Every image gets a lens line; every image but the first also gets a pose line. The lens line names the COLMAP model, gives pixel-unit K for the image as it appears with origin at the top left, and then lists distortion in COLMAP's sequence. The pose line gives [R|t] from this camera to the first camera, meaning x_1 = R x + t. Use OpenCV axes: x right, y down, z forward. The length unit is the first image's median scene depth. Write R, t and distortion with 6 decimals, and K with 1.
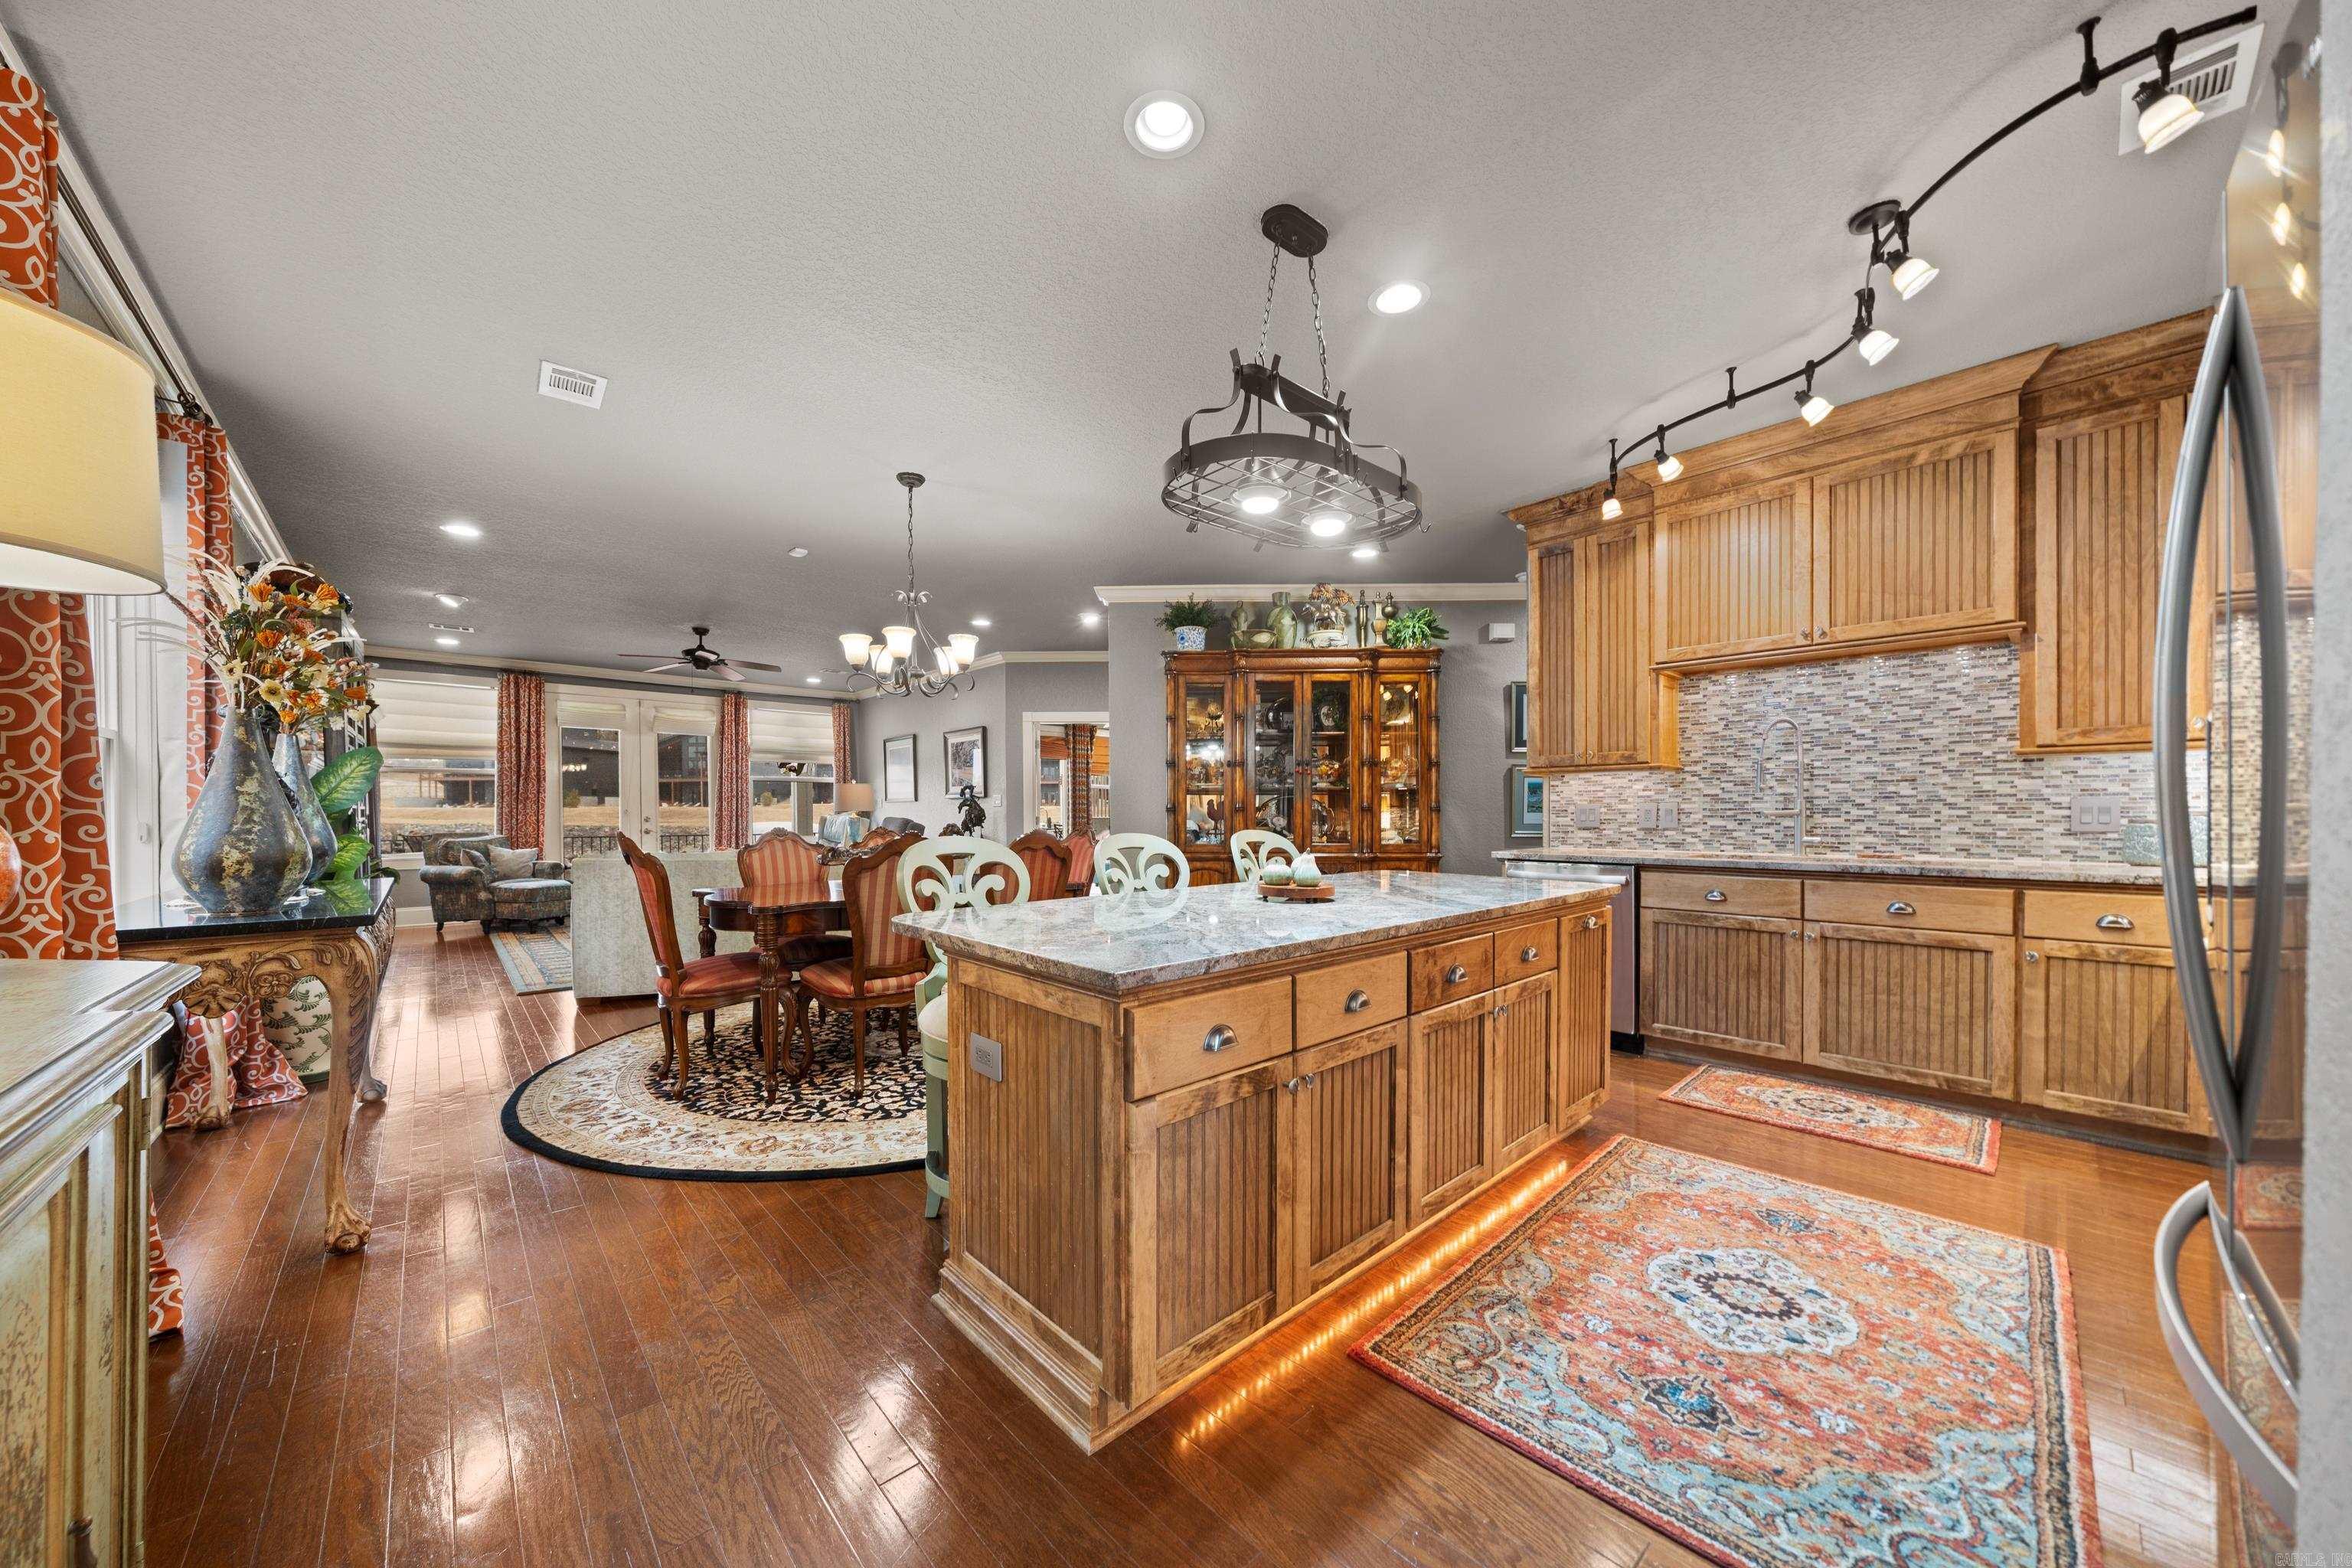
lens RADIAL K [[821.7, 0, 1156.4], [0, 821.7, 825.2], [0, 0, 1]] dist [-0.005560, -0.000162]
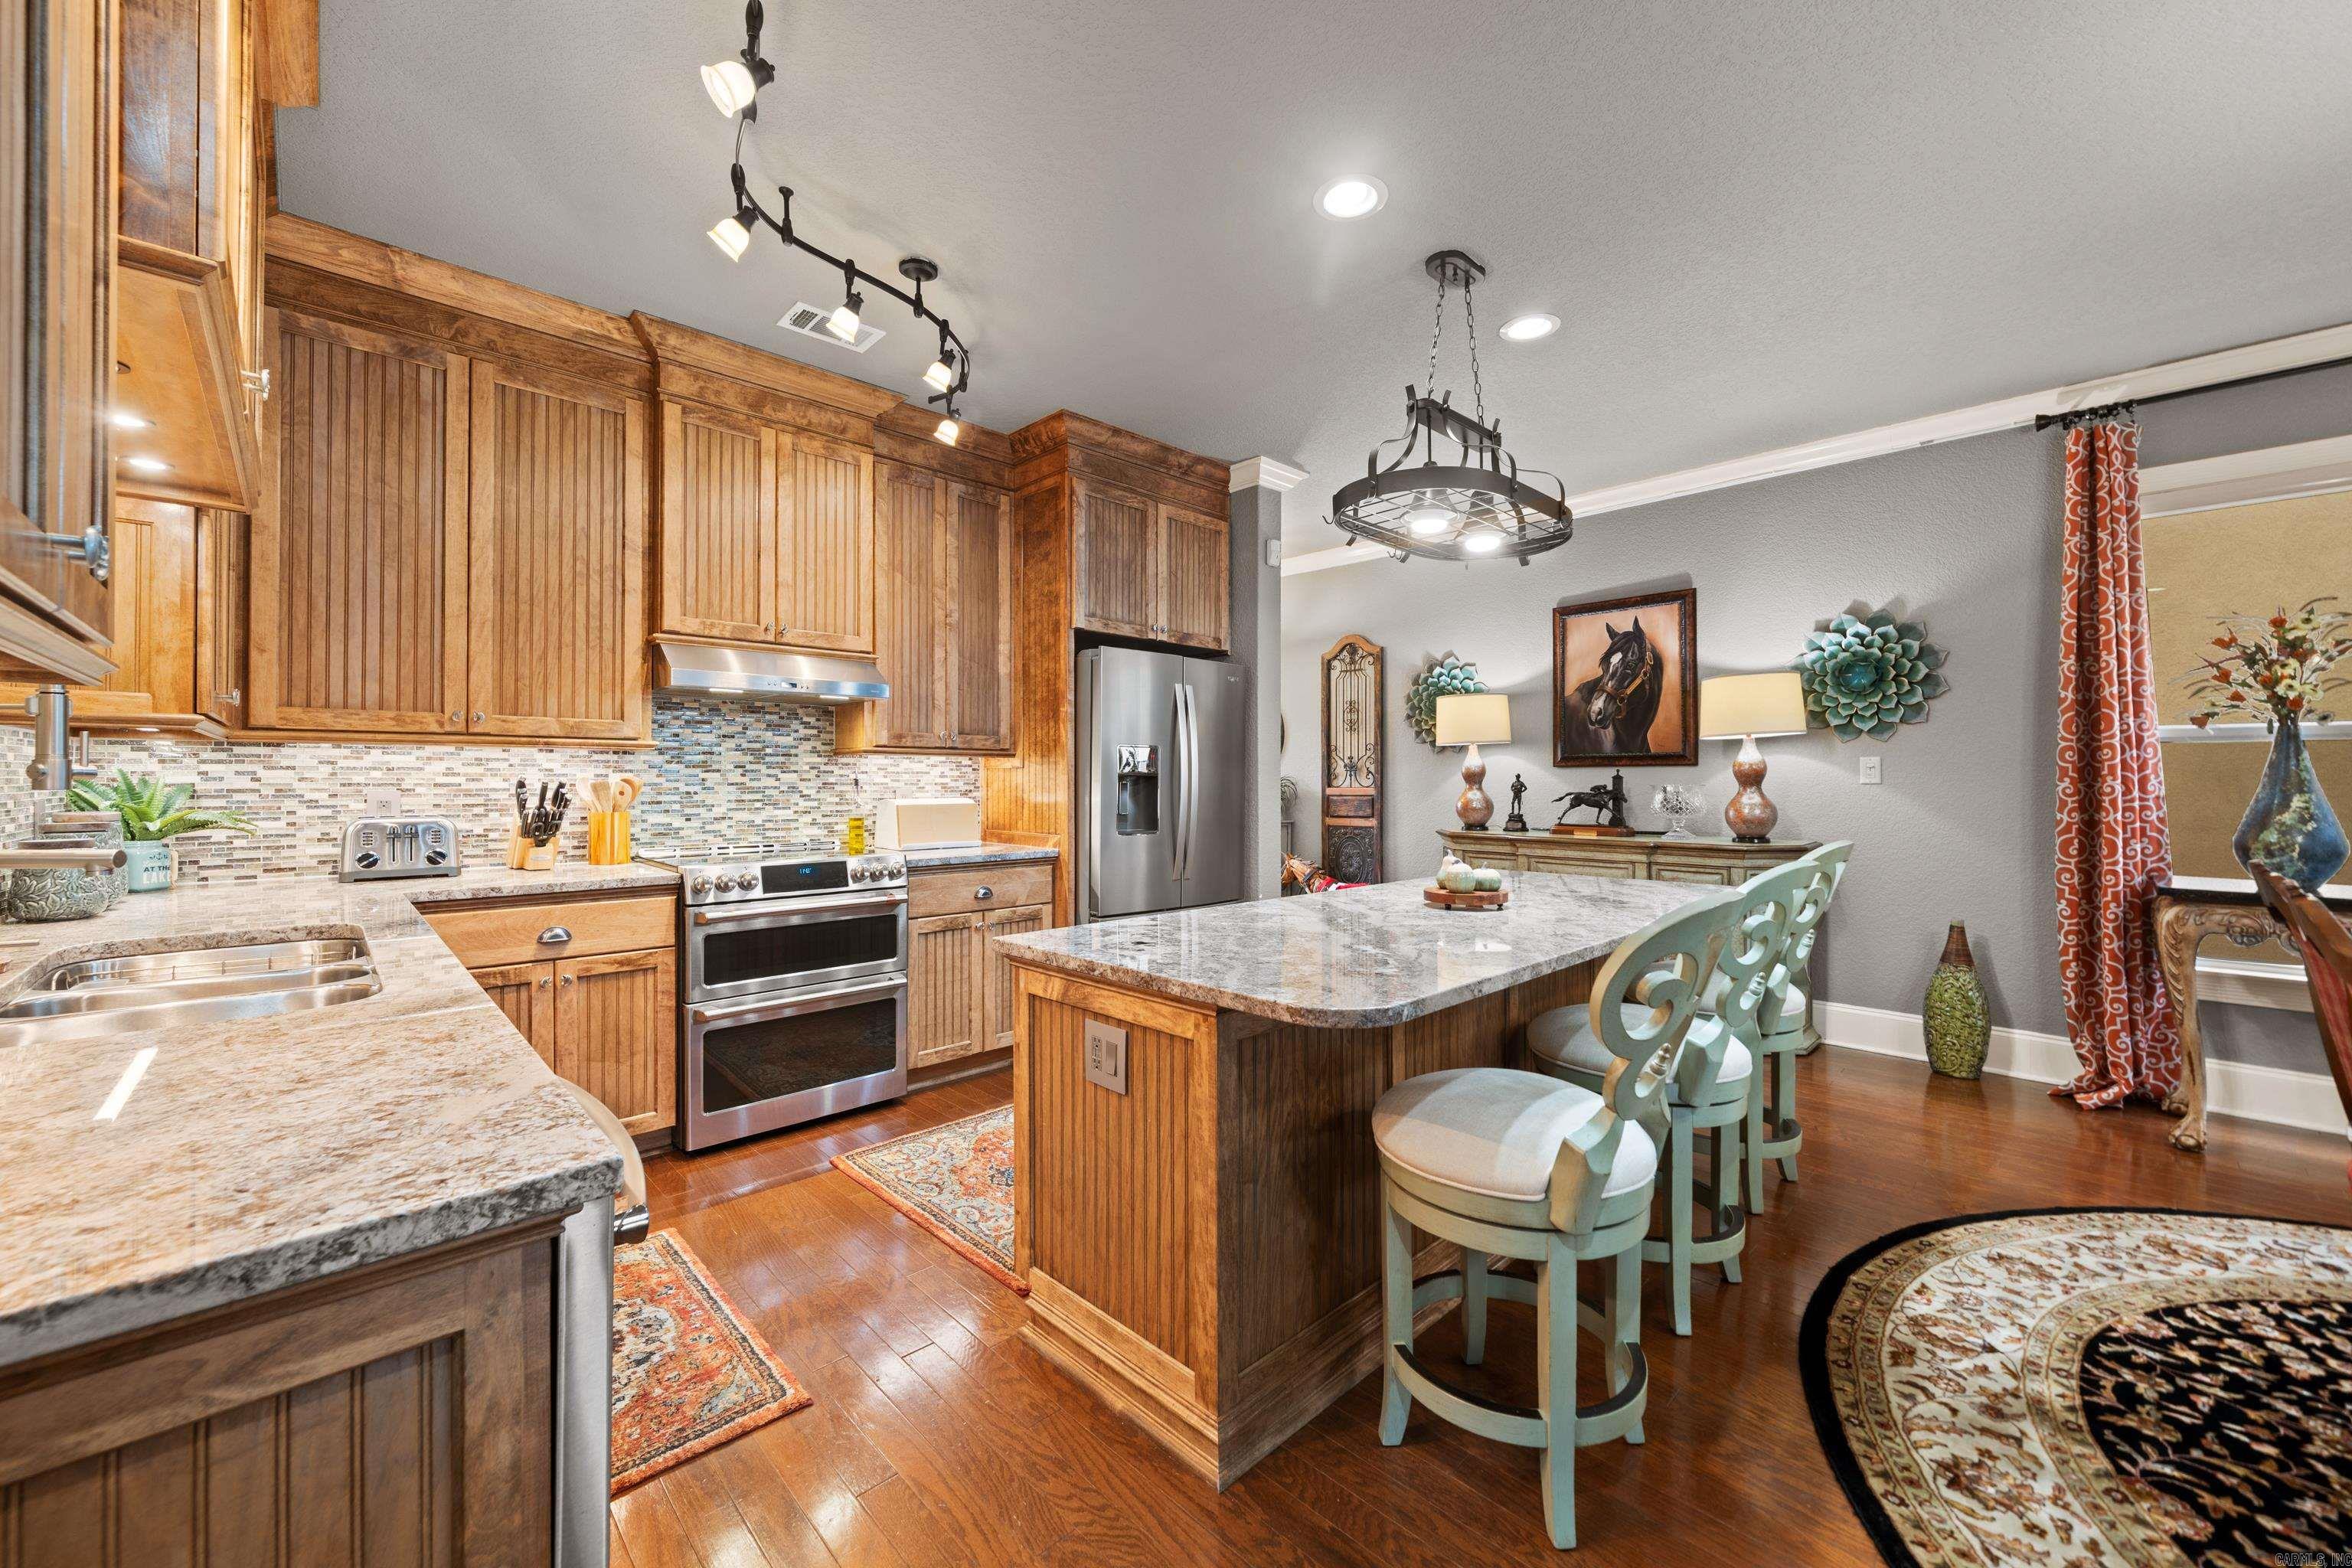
lens RADIAL K [[900.1, 0, 1167.8], [0, 900.1, 778.8], [0, 0, 1]] dist [0.001831, -0.000100]
pose [[-0.999679, 0.004155, -0.024992, 0.228795], [0.003795, 0.999889, 0.014442, -0.028768], [0.025049, 0.014343, -0.999583, 0.867369]]
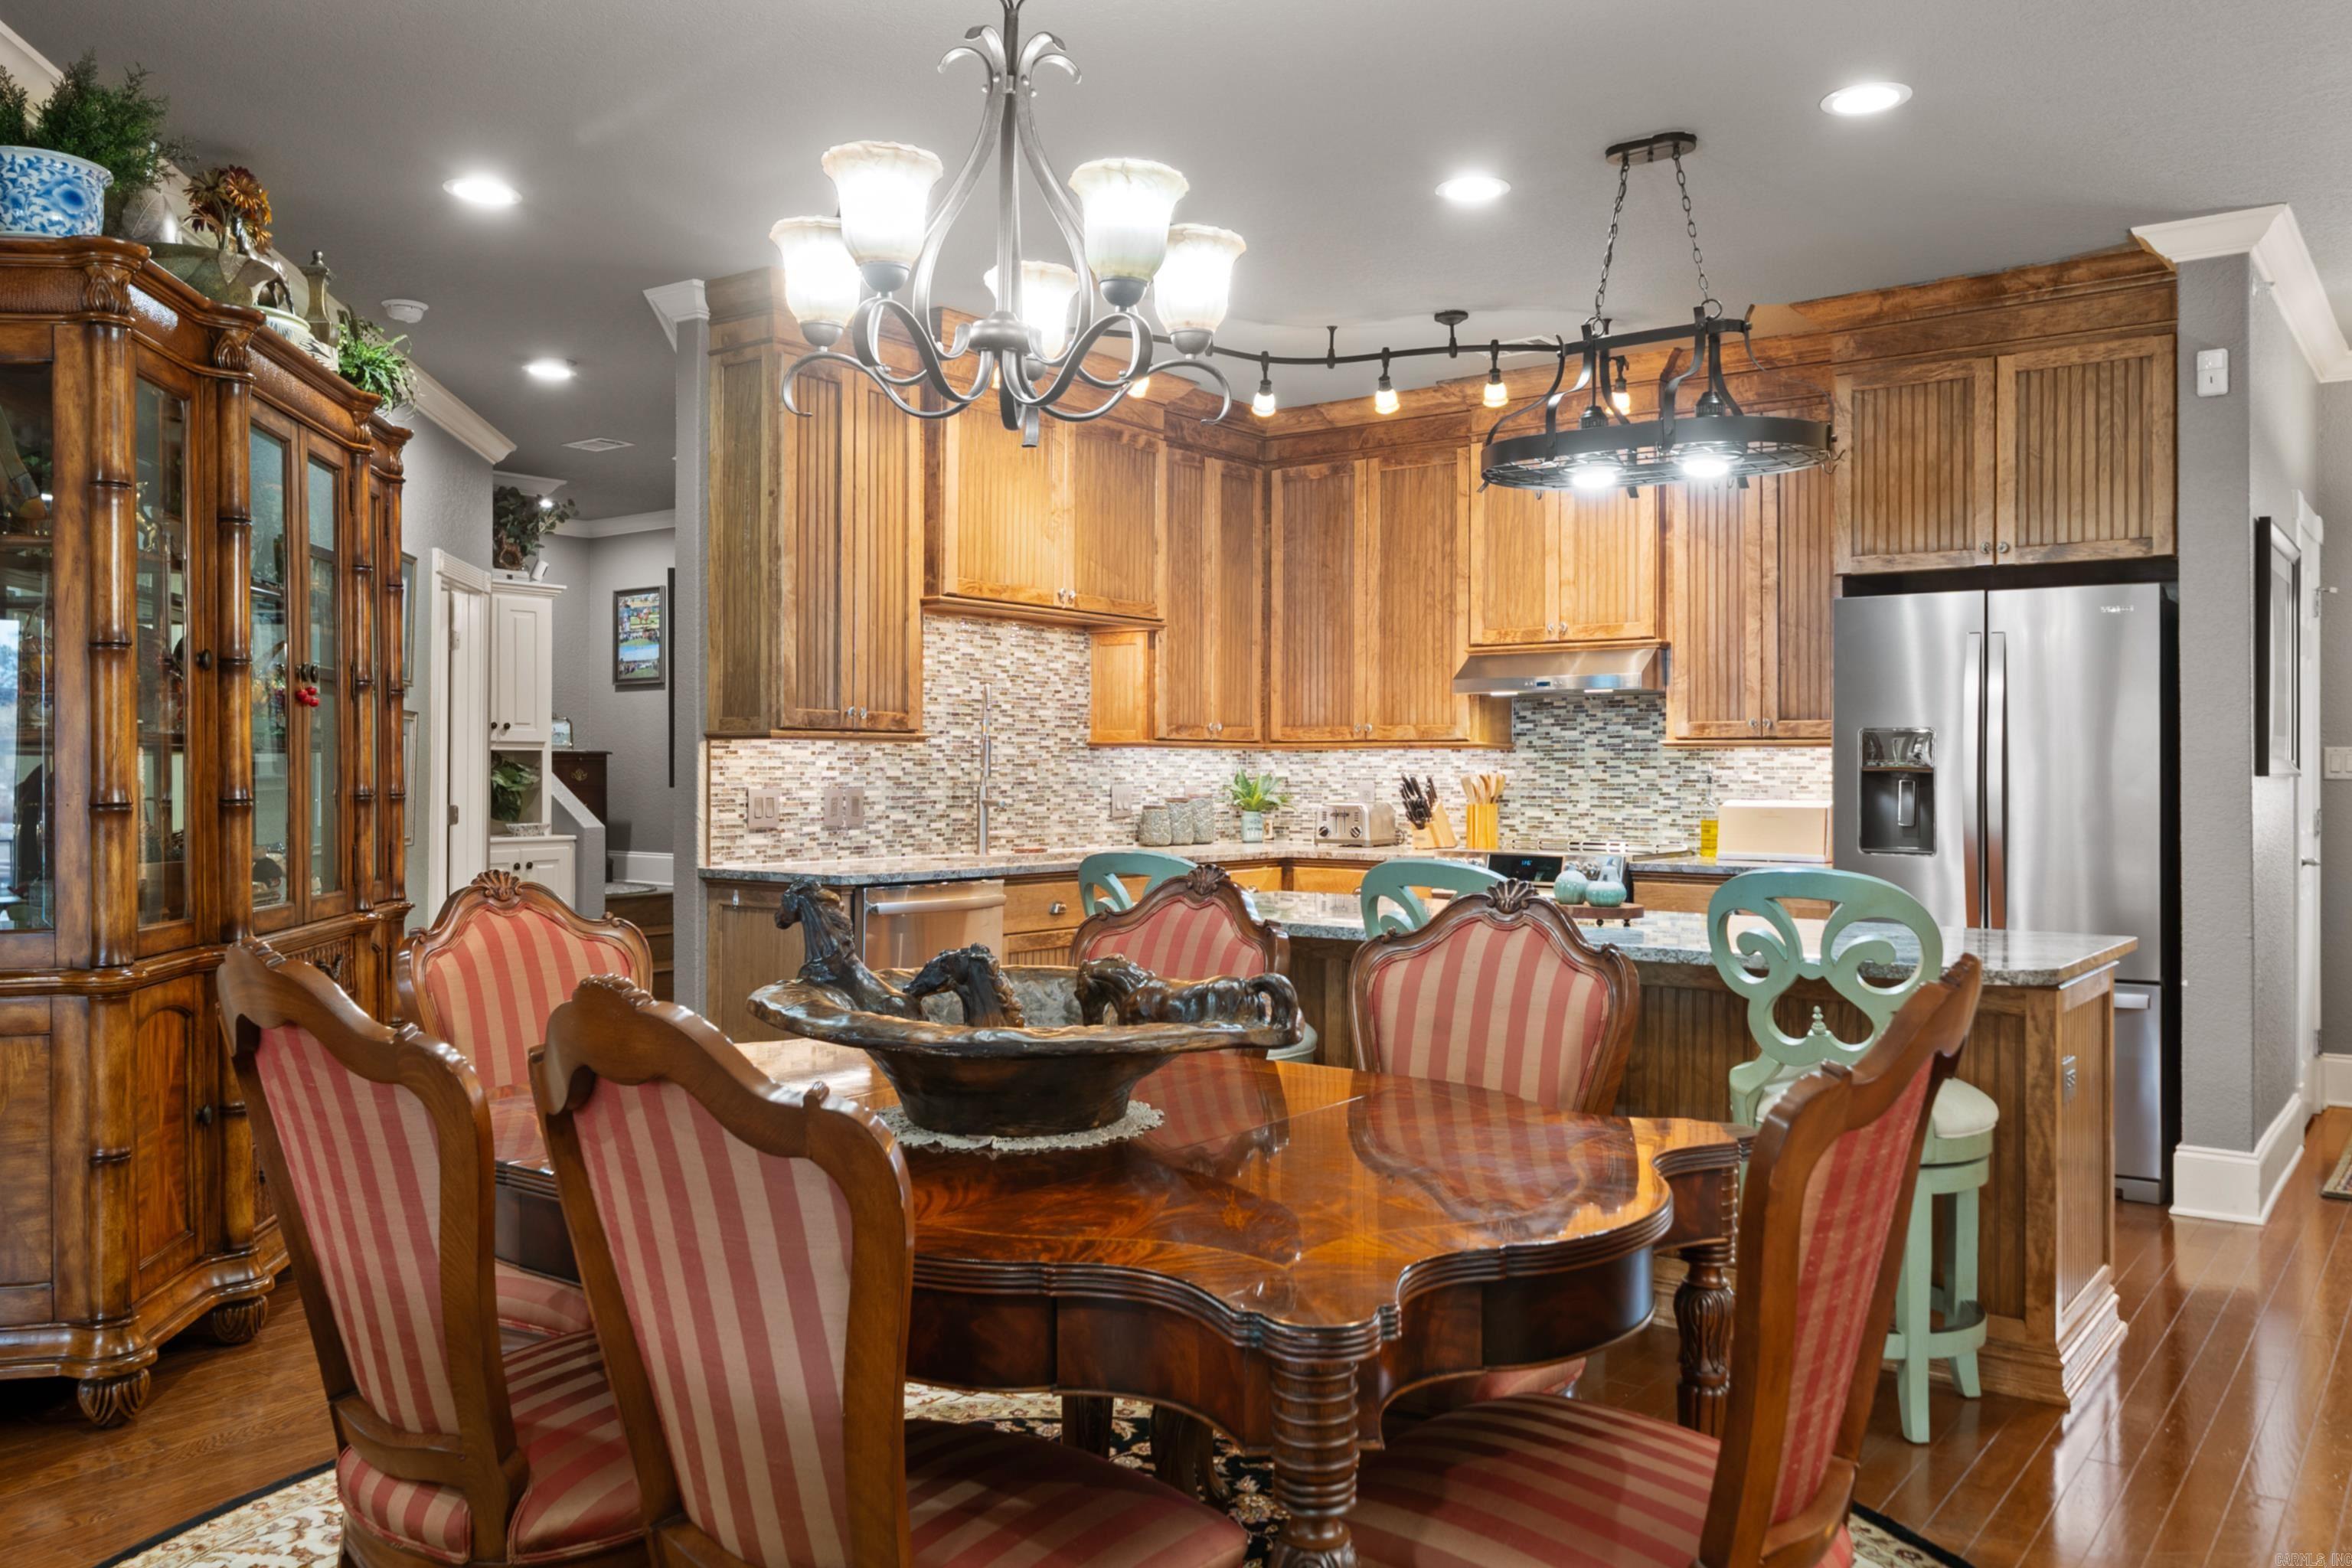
lens RADIAL K [[1753.2, 0, 1181.7], [0, 1753.2, 775.8], [0, 0, 1]] dist [-0.014217, -0.002683]
pose [[-0.189111, 0.000863, 0.981955, -0.627567], [0.014558, 0.999892, 0.001924, -0.026774], [-0.981848, 0.014659, -0.189103, 0.737358]]
